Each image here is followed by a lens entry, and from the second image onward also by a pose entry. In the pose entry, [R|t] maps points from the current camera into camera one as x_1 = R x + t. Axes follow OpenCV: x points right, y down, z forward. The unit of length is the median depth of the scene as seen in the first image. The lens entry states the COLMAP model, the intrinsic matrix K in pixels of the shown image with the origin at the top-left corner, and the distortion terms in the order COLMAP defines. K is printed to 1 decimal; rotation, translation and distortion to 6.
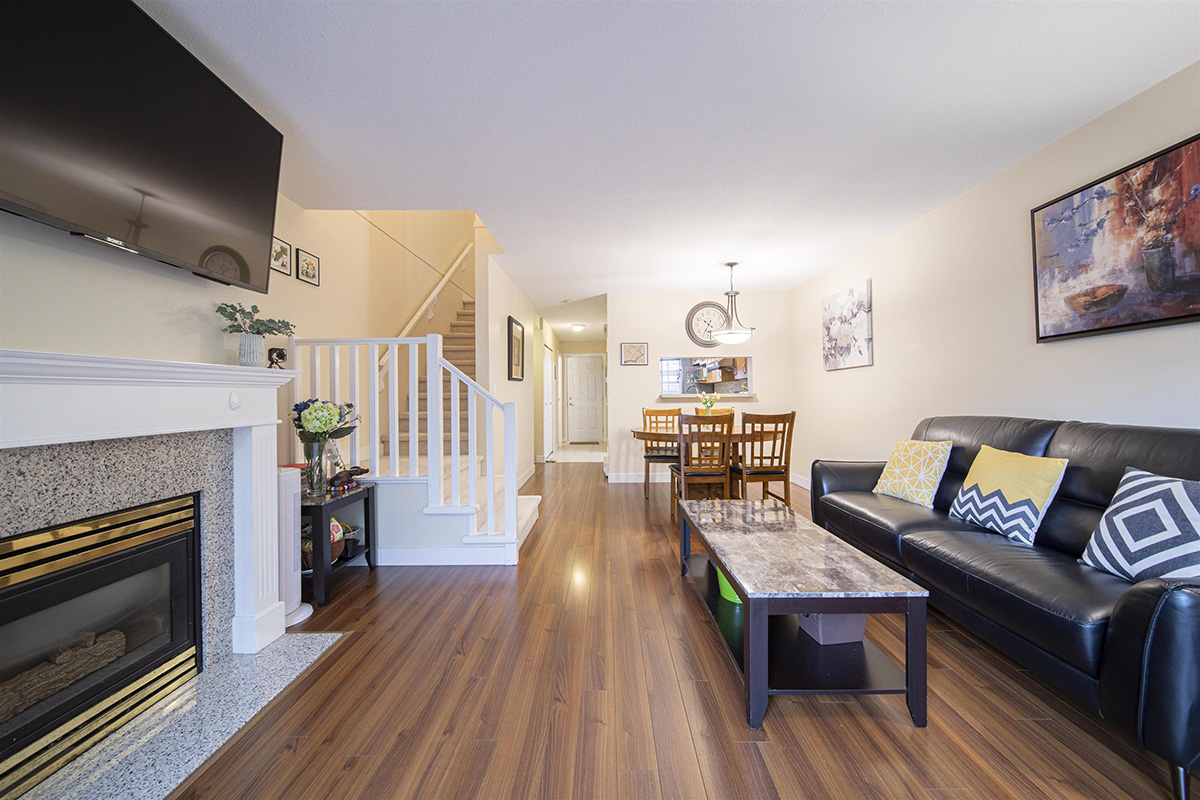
lens RADIAL K [[416.9, 0, 606.1], [0, 416.9, 395.2], [0, 0, 1]] dist [0.000994, -0.001631]
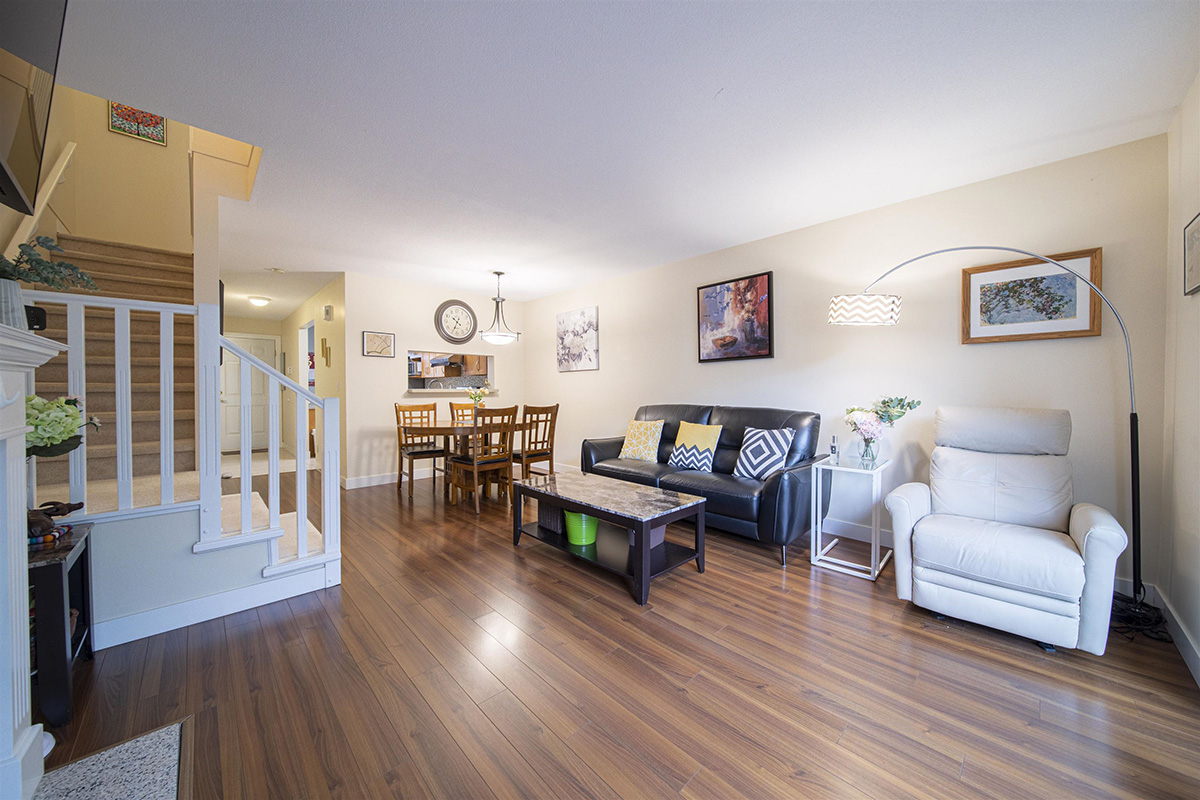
lens RADIAL K [[416.9, 0, 600.8], [0, 416.9, 396.3], [0, 0, 1]] dist [0.000994, -0.001631]
pose [[0.720455, -0.001796, 0.693499, -0.517404], [-0.007703, 0.999914, 0.010591, 0.003016], [-0.693459, -0.012972, 0.720379, 0.000308]]
